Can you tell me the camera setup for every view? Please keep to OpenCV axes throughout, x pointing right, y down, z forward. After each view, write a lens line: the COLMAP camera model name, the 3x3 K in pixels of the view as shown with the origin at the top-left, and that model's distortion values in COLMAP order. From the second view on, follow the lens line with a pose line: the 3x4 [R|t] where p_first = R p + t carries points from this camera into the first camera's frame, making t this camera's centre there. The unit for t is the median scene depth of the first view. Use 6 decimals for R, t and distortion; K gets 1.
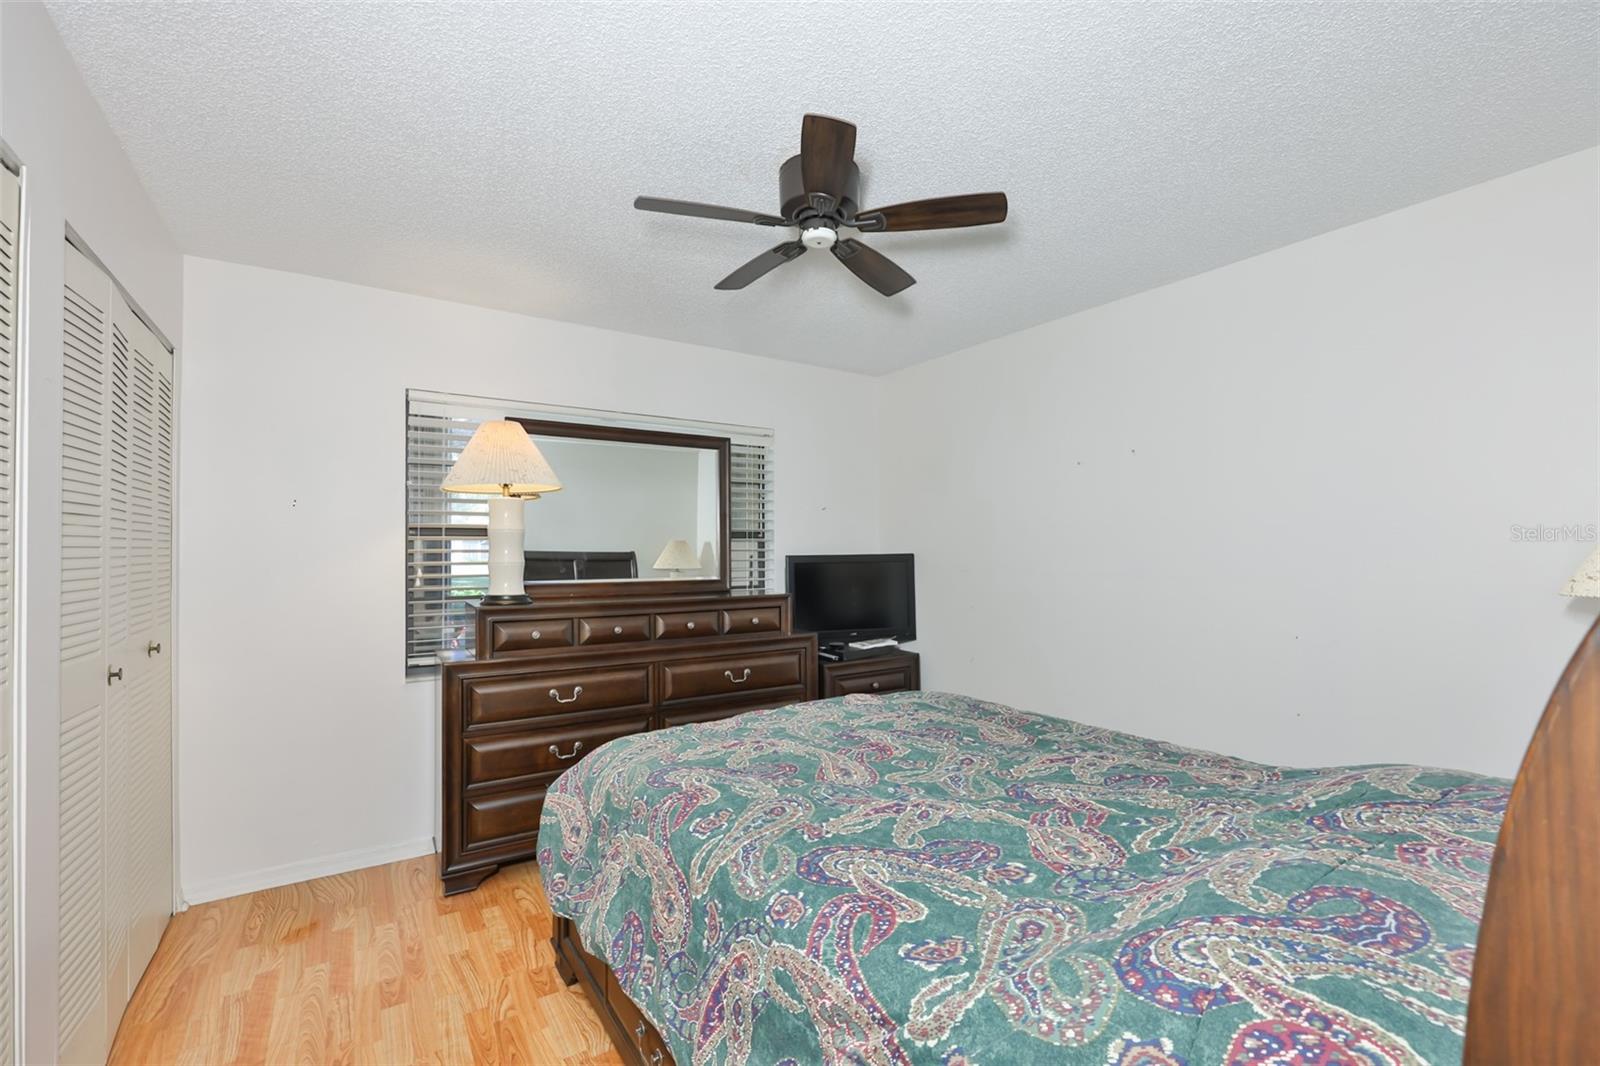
lens RADIAL K [[685.9, 0, 799.5], [0, 685.9, 540.9], [0, 0, 1]] dist [-0.003498, -0.000531]
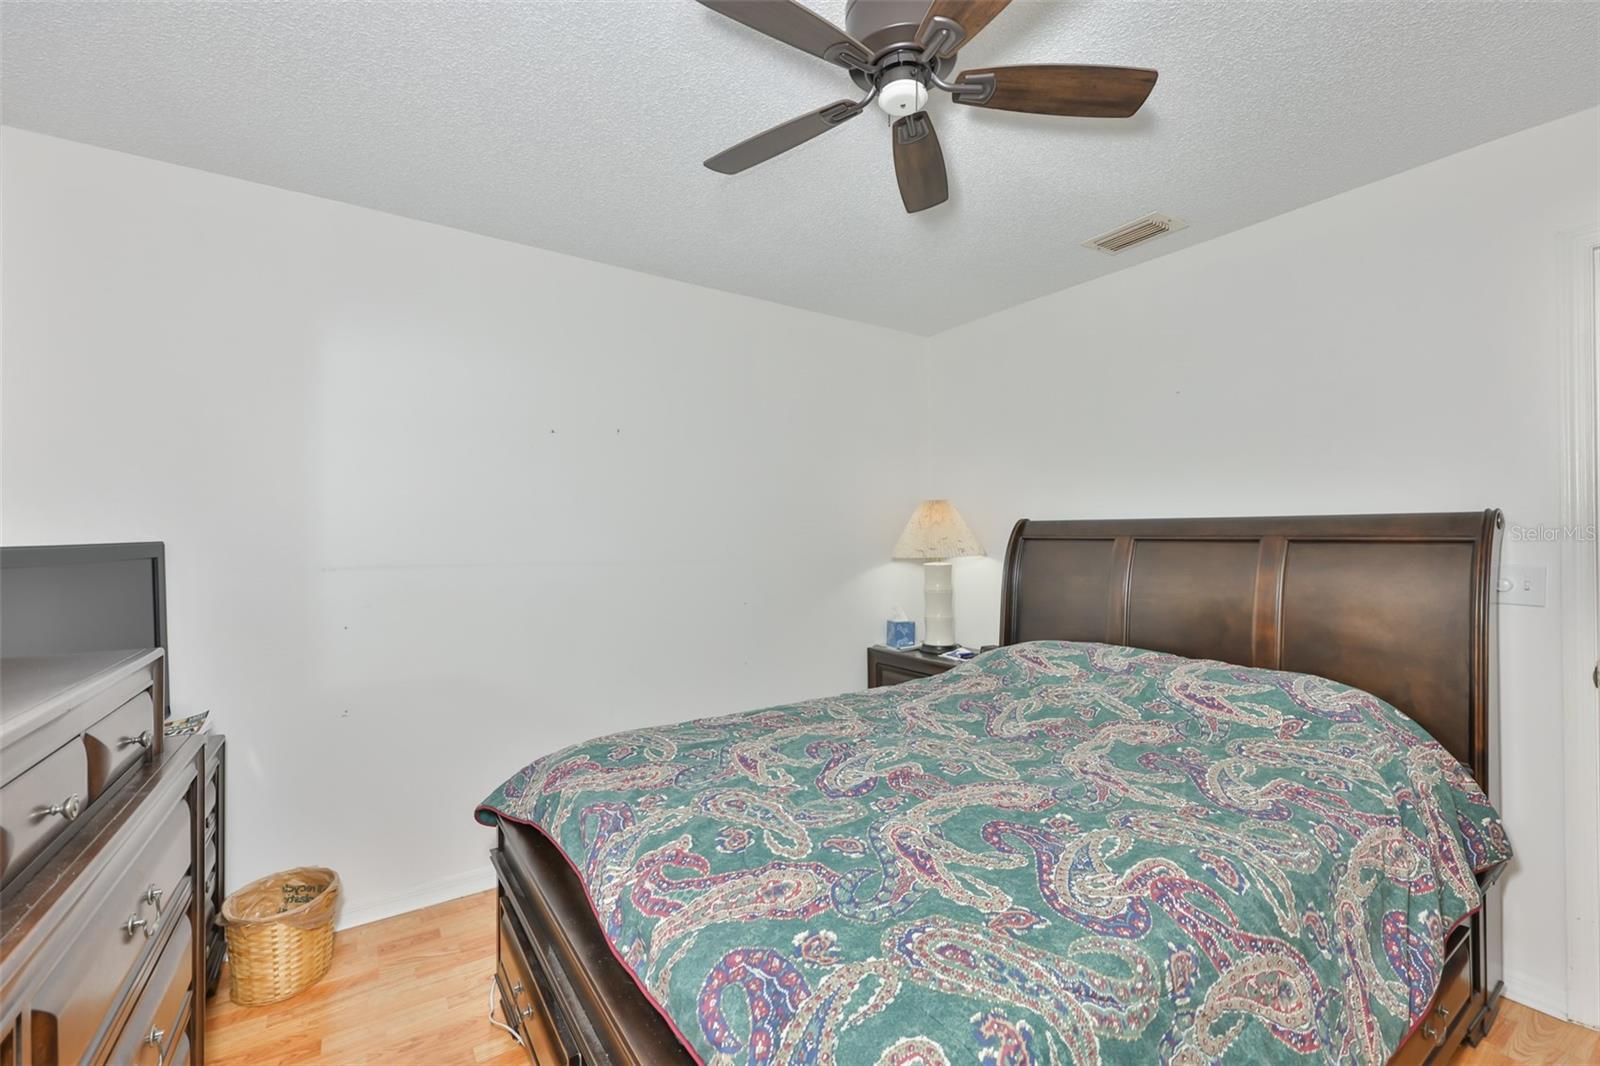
lens RADIAL K [[685.9, 0, 799.5], [0, 685.9, 540.9], [0, 0, 1]] dist [-0.003498, -0.000531]
pose [[-0.017608, -0.004258, 0.999836, -0.686803], [-0.009913, 0.999943, 0.004084, 0.021143], [-0.999796, -0.009839, -0.017649, 1.132415]]
